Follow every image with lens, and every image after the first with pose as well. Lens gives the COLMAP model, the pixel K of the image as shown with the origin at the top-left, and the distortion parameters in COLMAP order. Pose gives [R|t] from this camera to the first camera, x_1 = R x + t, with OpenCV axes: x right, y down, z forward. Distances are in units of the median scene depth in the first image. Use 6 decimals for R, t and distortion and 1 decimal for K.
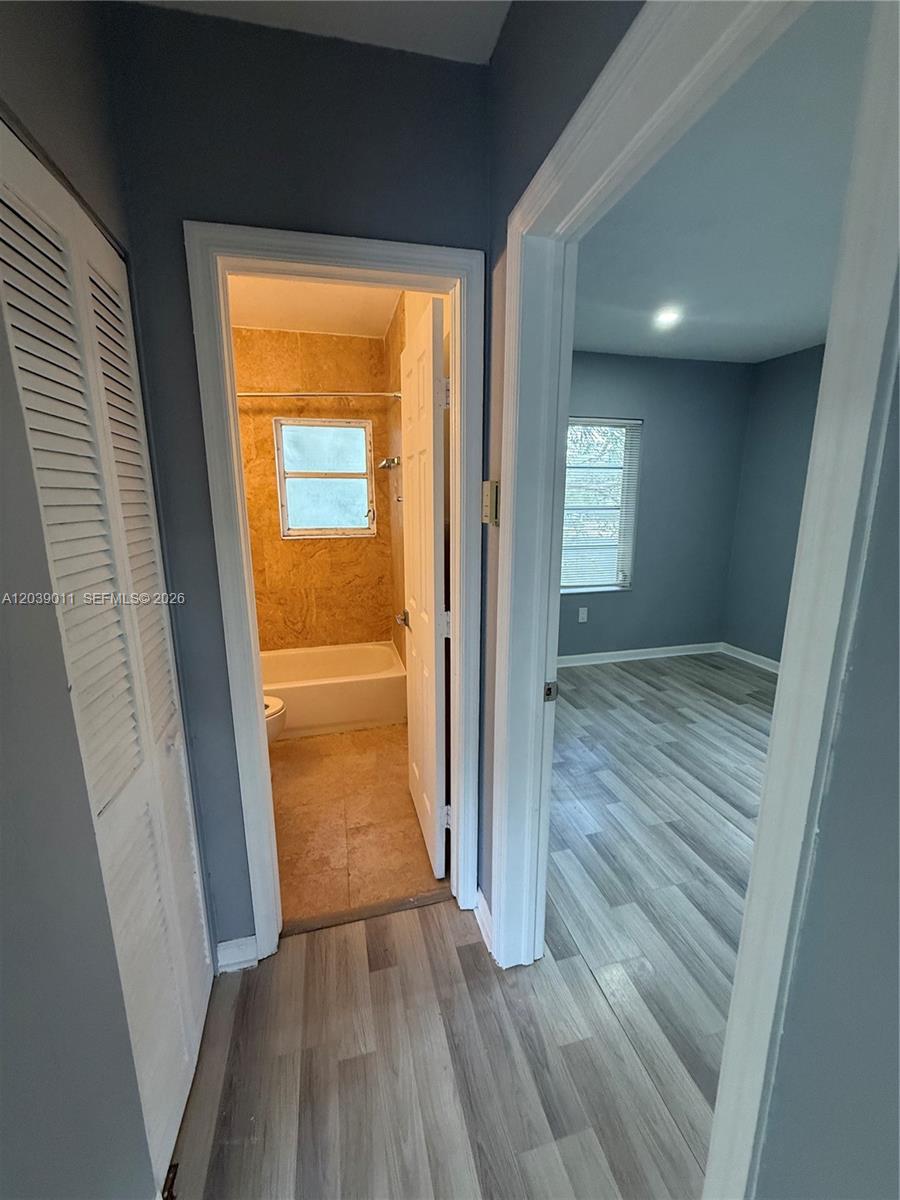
lens RADIAL K [[480.1, 0, 449.3], [0, 480.1, 598.0], [0, 0, 1]] dist [0.001634, 0.000553]
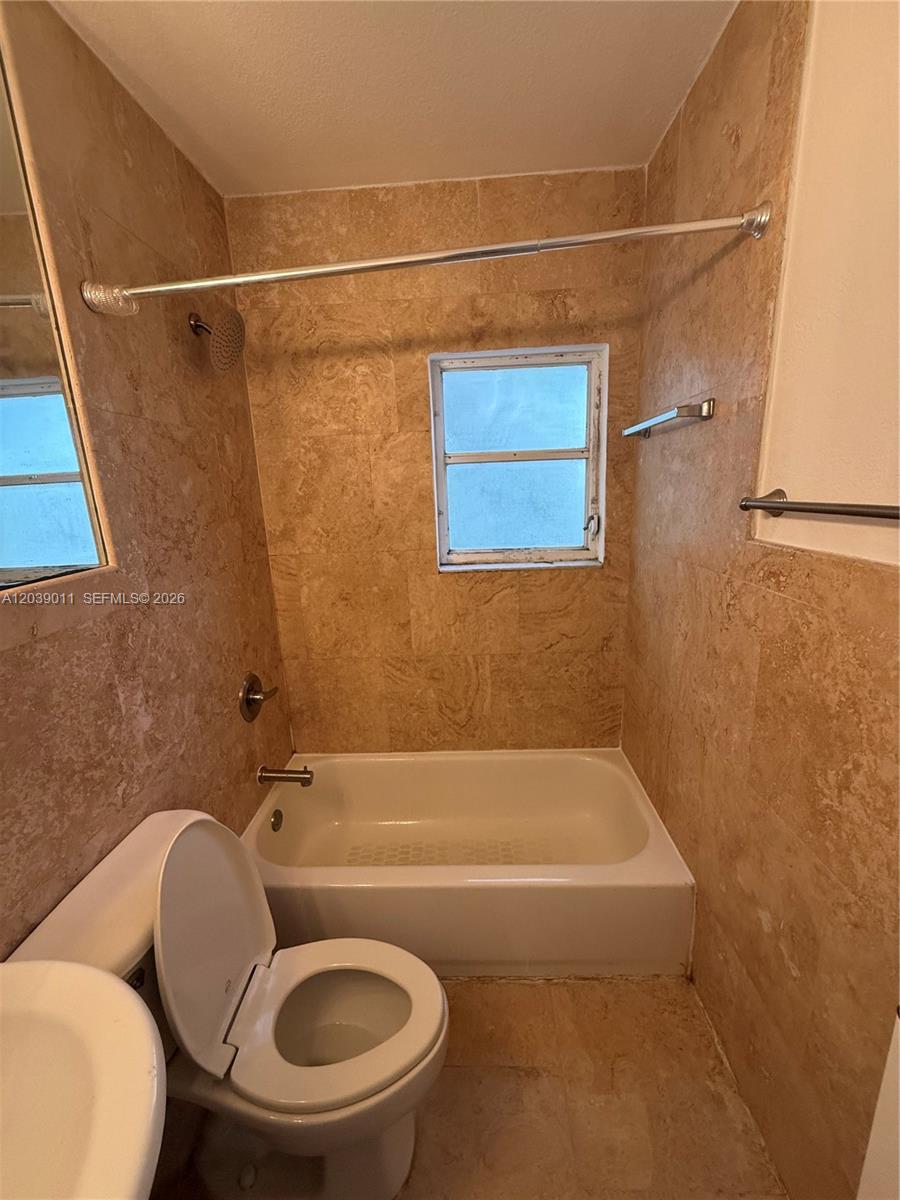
lens RADIAL K [[480.1, 0, 453.6], [0, 480.1, 598.2], [0, 0, 1]] dist [0.001634, 0.000553]
pose [[0.959567, 0.027091, -0.280174, -0.004144], [-0.021456, 0.999501, 0.023161, -0.002562], [0.280662, -0.016213, 0.959670, 0.011084]]
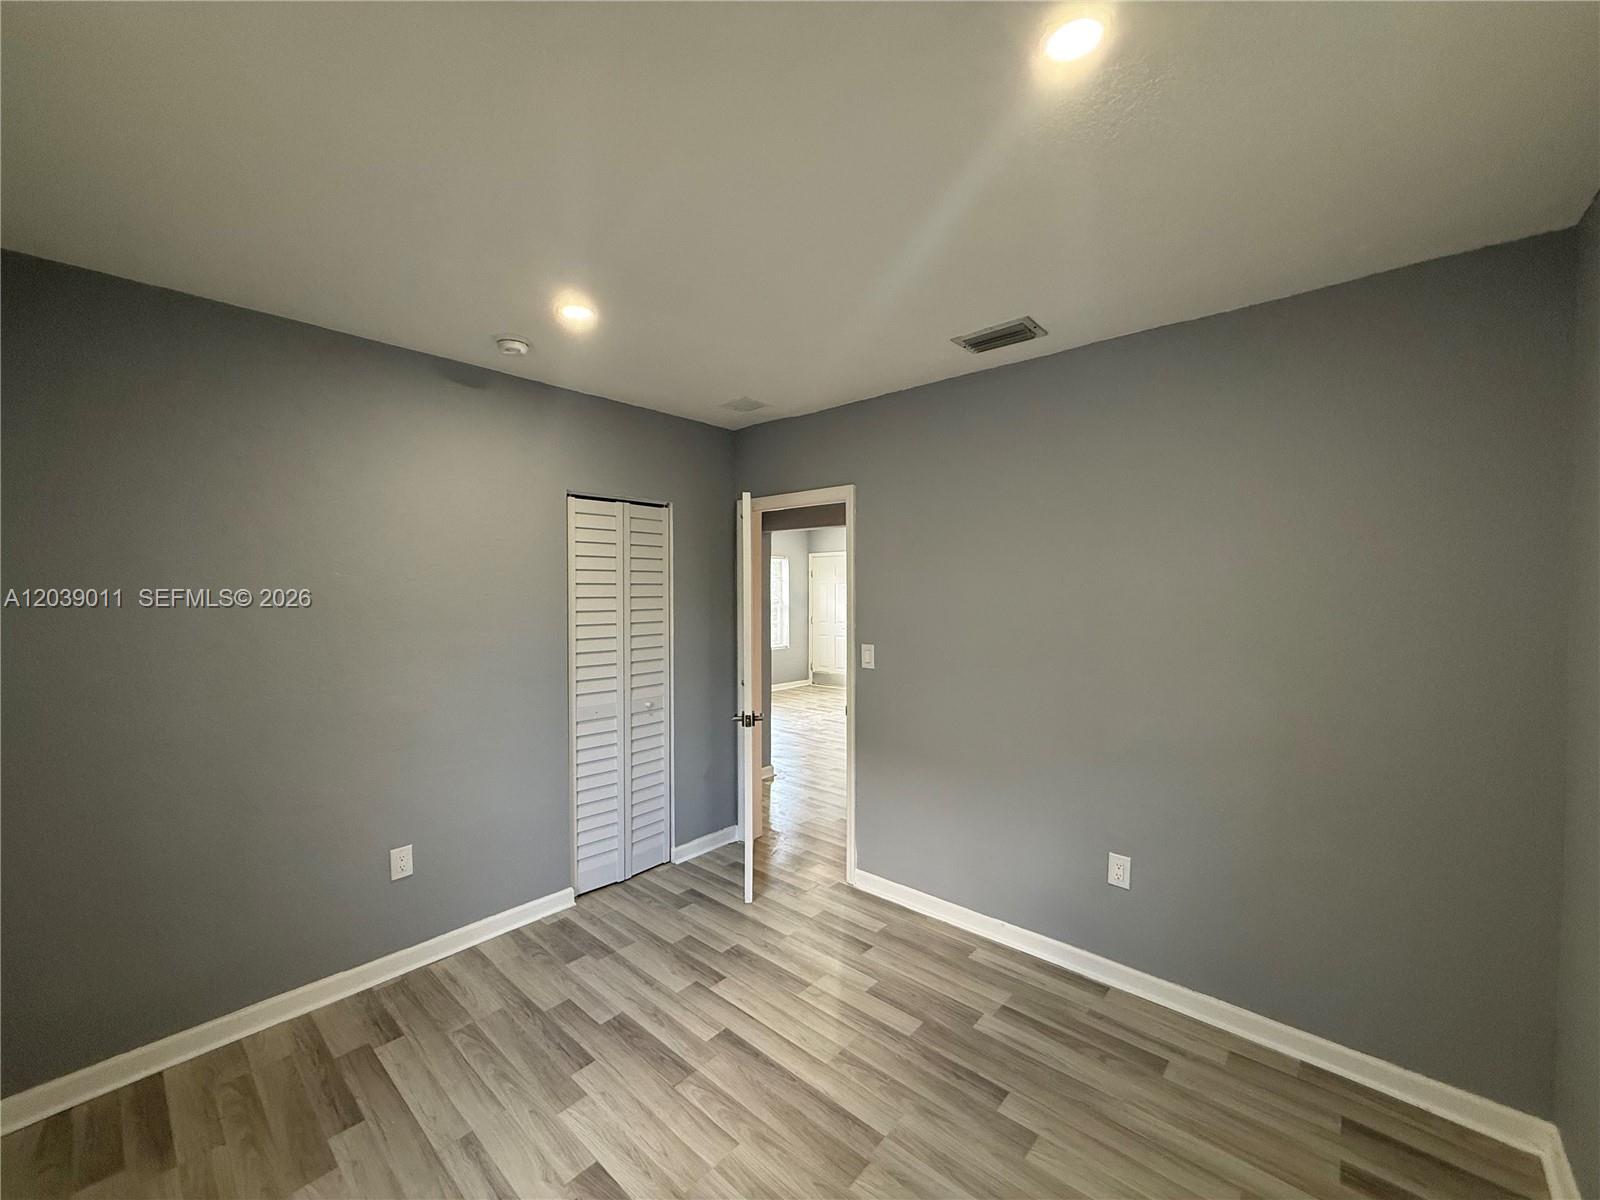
lens RADIAL K [[640.2, 0, 796.6], [0, 640.2, 599.3], [0, 0, 1]] dist [0.001634, 0.000553]
pose [[-0.830781, 0.018520, -0.556292, 0.962688], [-0.111202, 0.973774, 0.198491, -0.381777], [0.545379, 0.226763, -0.806933, 1.536799]]
